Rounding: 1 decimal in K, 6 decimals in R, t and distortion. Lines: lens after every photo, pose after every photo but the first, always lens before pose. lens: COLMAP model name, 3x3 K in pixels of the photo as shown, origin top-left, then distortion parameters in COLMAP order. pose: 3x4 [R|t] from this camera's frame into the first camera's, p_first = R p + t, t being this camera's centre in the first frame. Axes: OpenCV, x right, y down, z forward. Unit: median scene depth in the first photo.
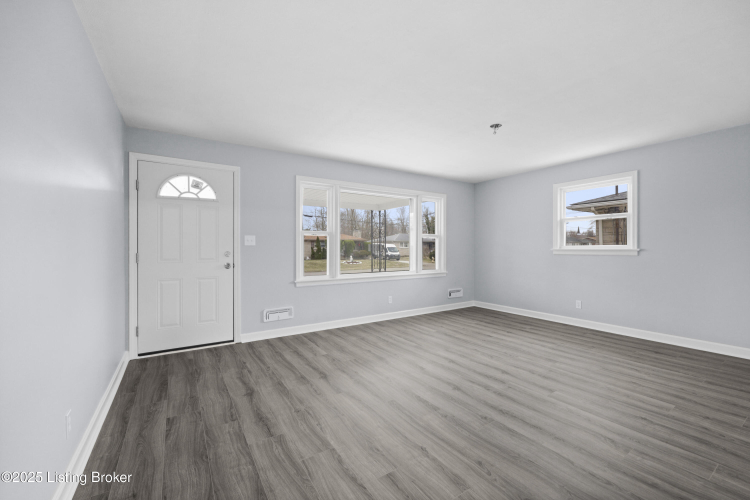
lens RADIAL K [[307.0, 0, 381.2], [0, 307.0, 248.7], [0, 0, 1]] dist [-0.004303, 0.000040]
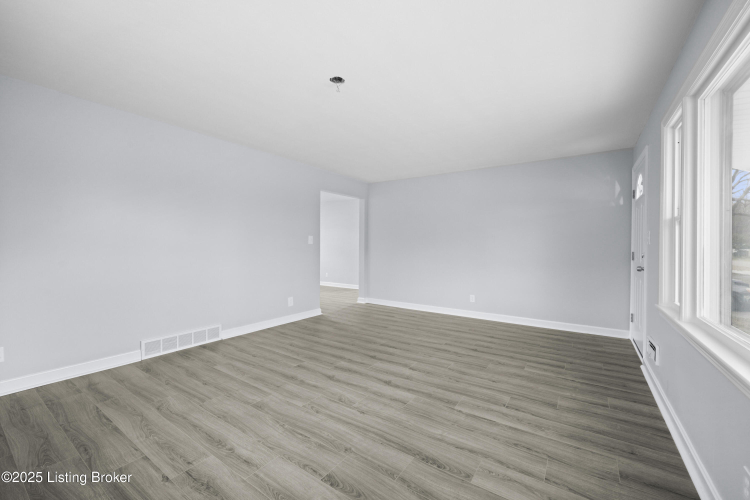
lens RADIAL K [[307.0, 0, 383.2], [0, 307.0, 245.4], [0, 0, 1]] dist [-0.004303, 0.000040]
pose [[-0.920952, -0.003332, -0.389661, 0.508210], [-0.005128, 0.999980, 0.003569, -0.008704], [0.389641, 0.005285, -0.920952, 1.573639]]
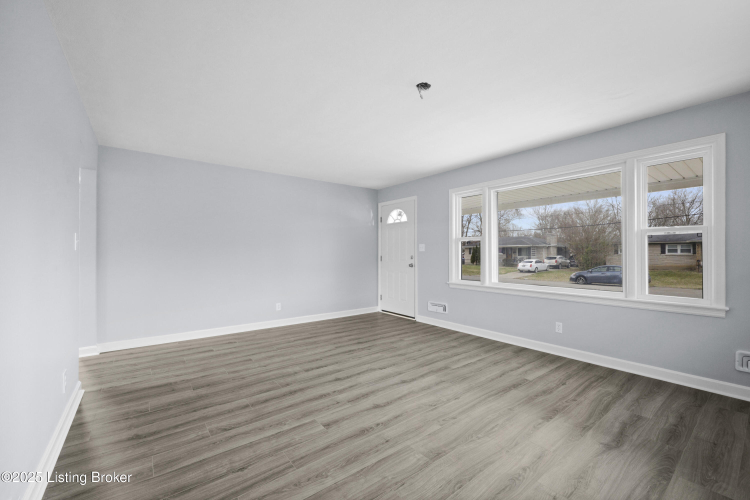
lens RADIAL K [[307.0, 0, 378.3], [0, 307.0, 251.2], [0, 0, 1]] dist [-0.004303, 0.000040]
pose [[0.085346, -0.003243, -0.996346, 0.992842], [-0.001541, 0.999993, -0.003387, -0.007283], [0.996350, 0.001824, 0.085340, 0.754626]]
